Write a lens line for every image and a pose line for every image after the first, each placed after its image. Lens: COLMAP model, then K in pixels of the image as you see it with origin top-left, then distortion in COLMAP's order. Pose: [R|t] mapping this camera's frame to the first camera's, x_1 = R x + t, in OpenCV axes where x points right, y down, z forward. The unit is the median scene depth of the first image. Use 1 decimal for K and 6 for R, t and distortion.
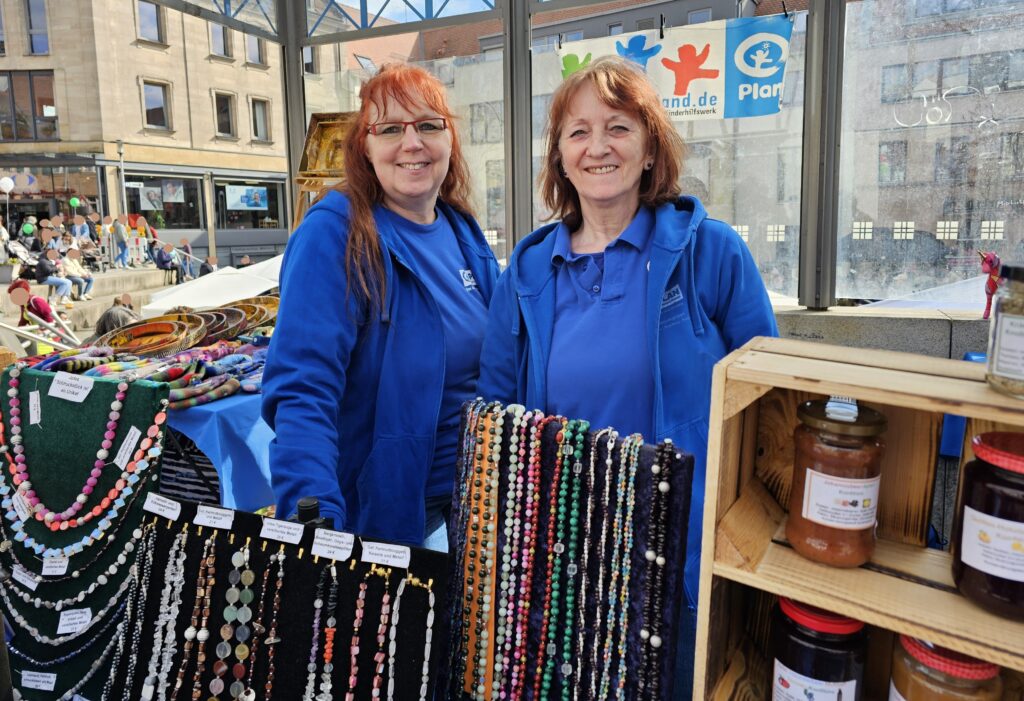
lens RADIAL K [[733.8, 0, 511.4], [0, 733.8, 308.9], [0, 0, 1]] dist [0.048840, -0.047356]
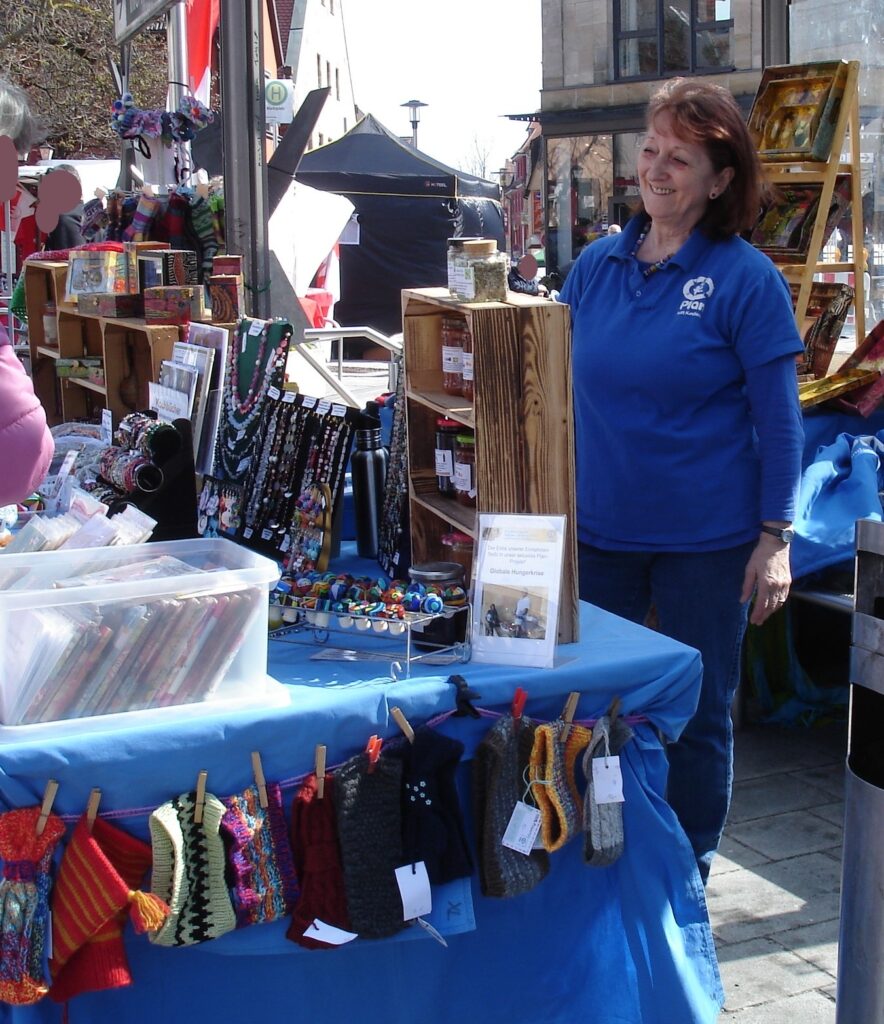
lens RADIAL K [[1750.3, 0, 442.0], [0, 1750.3, 512.0], [0, 0, 1]] dist [-0.055213, -0.307473]
pose [[0.780284, 0.092193, -0.618593, 2.442870], [-0.067713, 0.995715, 0.062986, 0.272950], [0.621749, -0.007260, 0.783183, -1.987013]]
